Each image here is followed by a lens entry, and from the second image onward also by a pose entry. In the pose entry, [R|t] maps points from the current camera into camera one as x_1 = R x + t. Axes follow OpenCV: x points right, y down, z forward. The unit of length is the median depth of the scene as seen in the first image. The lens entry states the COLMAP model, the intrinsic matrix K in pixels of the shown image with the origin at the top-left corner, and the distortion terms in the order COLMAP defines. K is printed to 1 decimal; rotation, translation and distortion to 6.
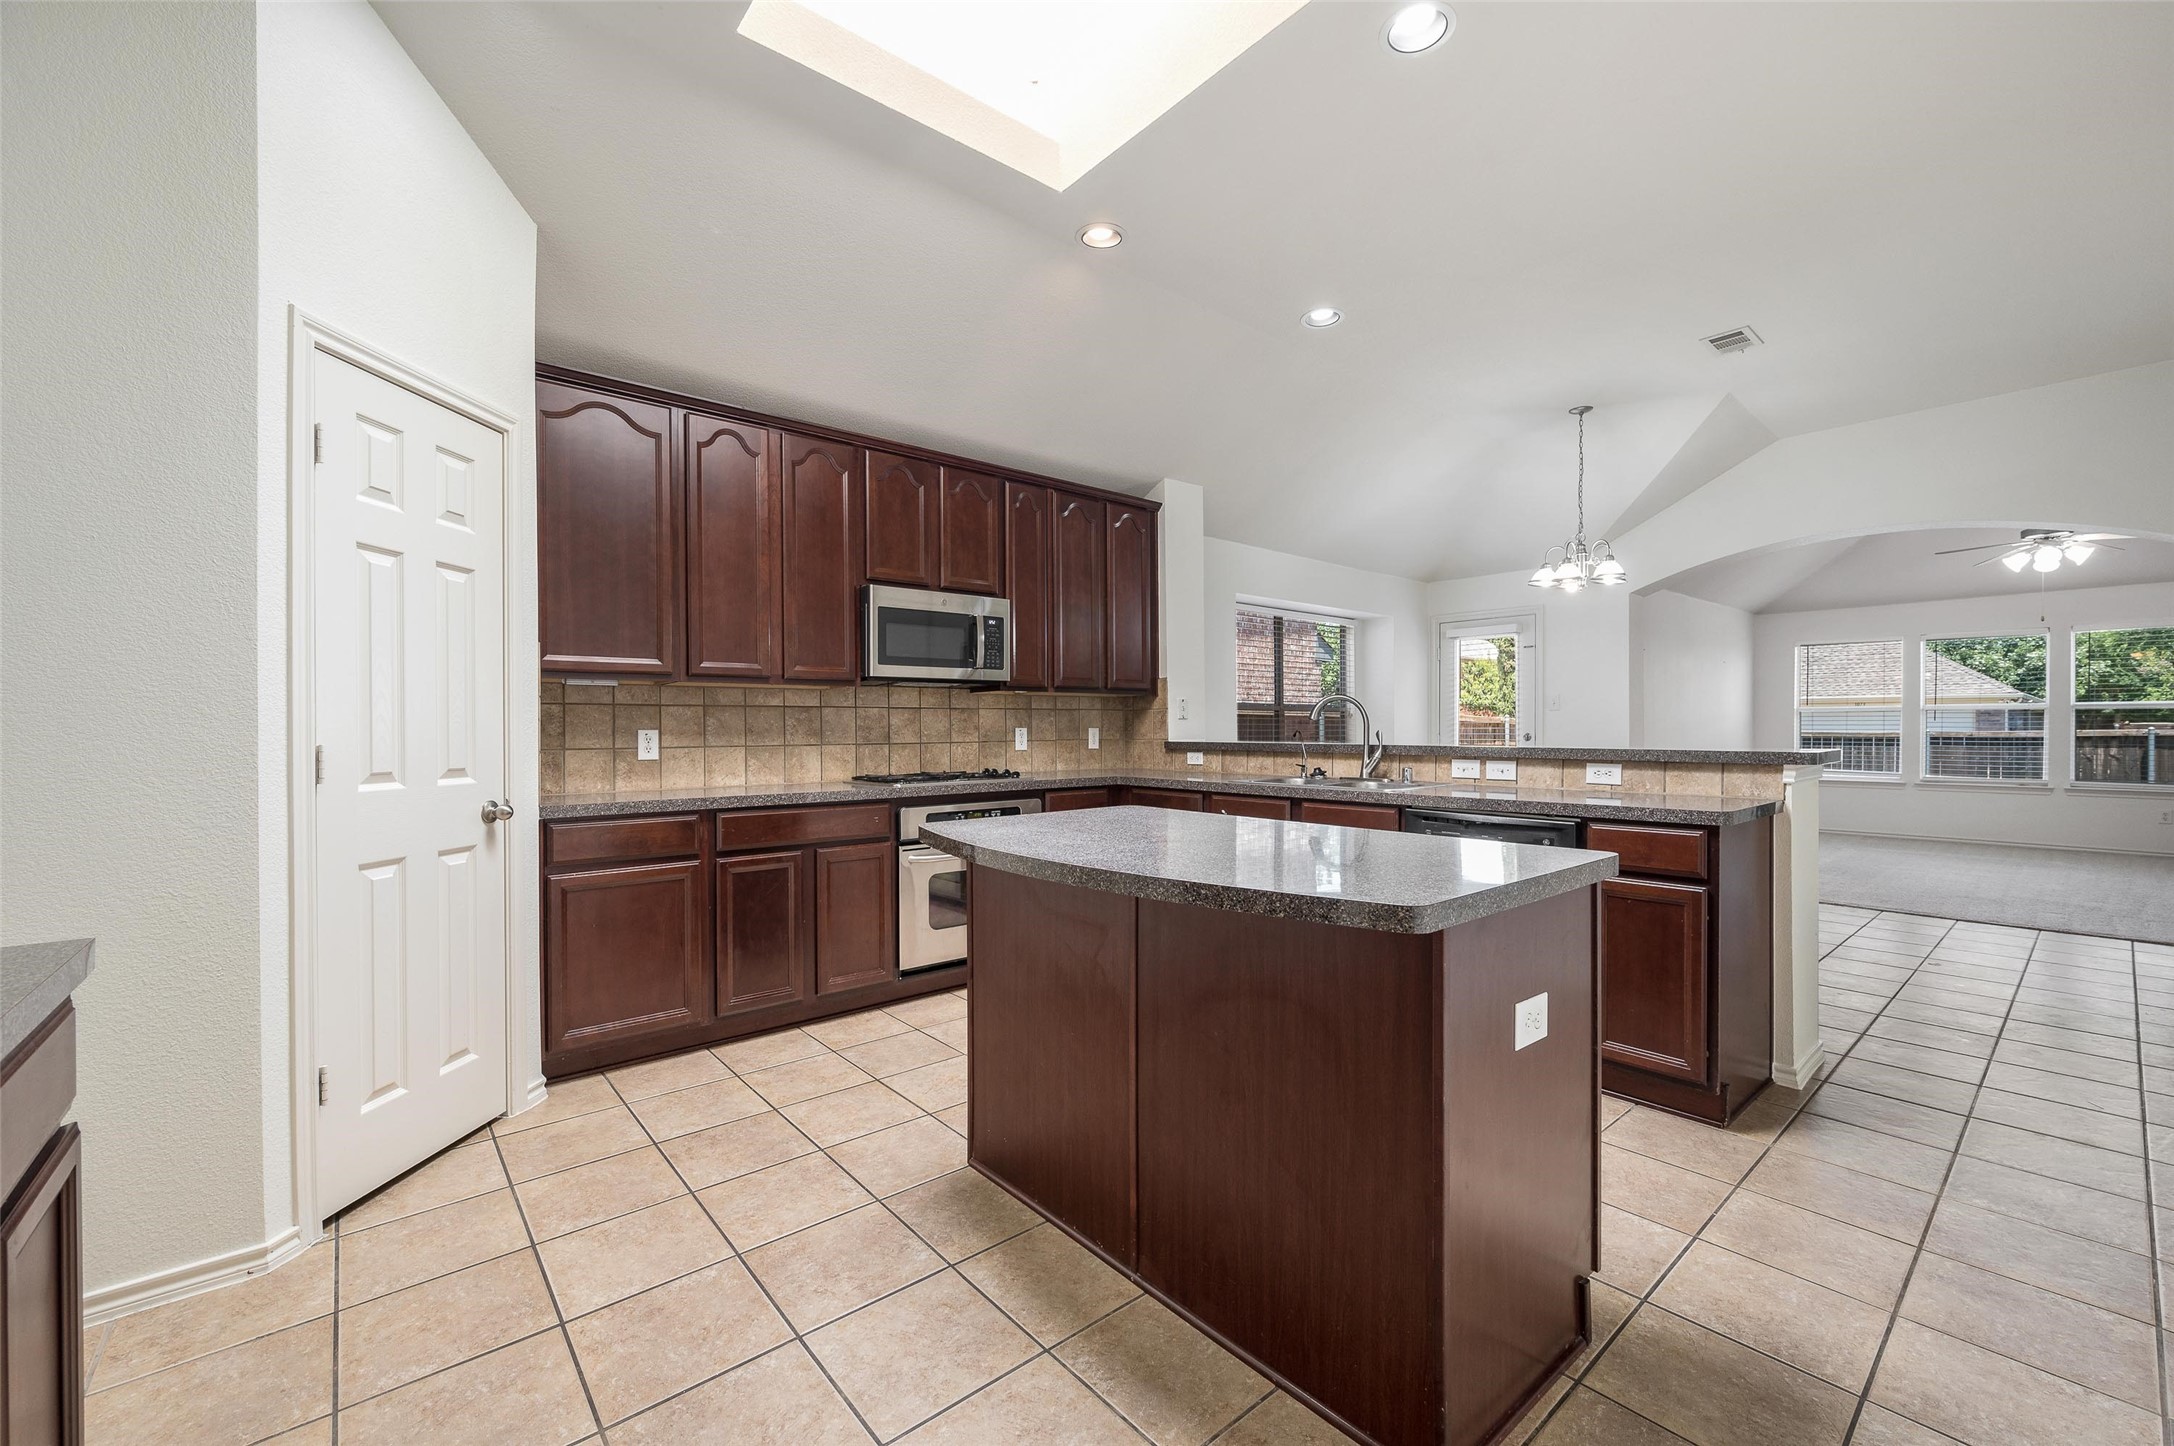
lens RADIAL K [[871.4, 0, 1103.8], [0, 871.4, 727.0], [0, 0, 1]] dist [-0.002237, 0.000337]
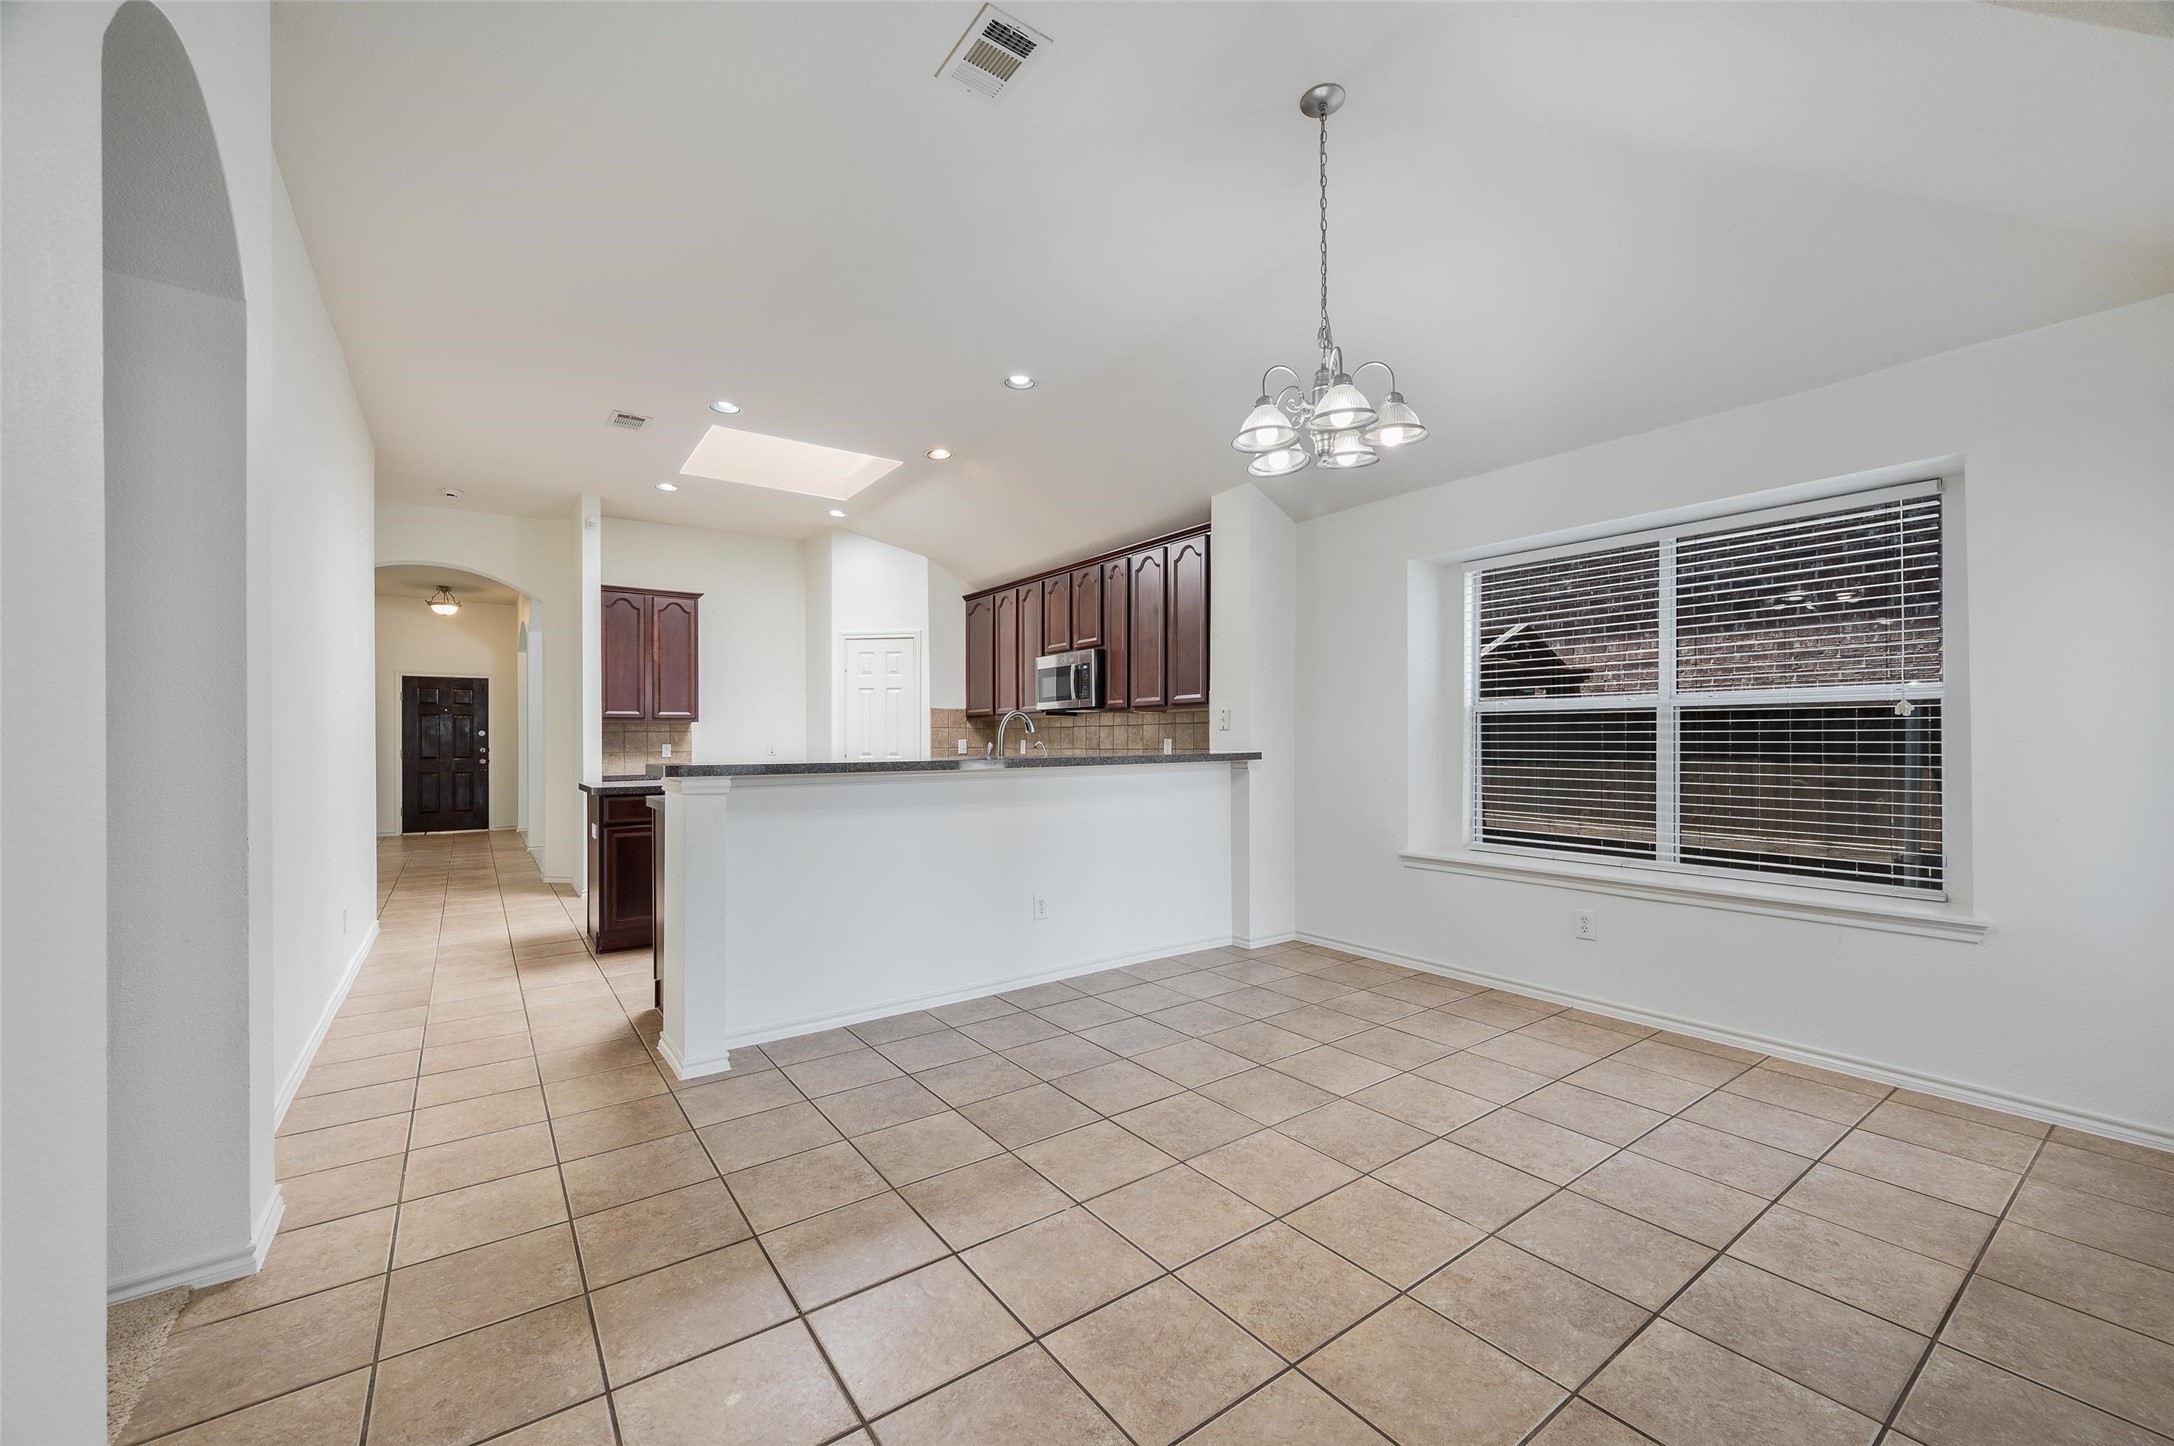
lens RADIAL K [[871.4, 0, 1125.0], [0, 871.4, 736.6], [0, 0, 1]] dist [-0.002237, 0.000337]
pose [[-0.068081, -0.003809, -0.997673, 1.256788], [0.003685, 0.999985, -0.004069, 0.002725], [0.997673, -0.003954, -0.068066, 1.112933]]
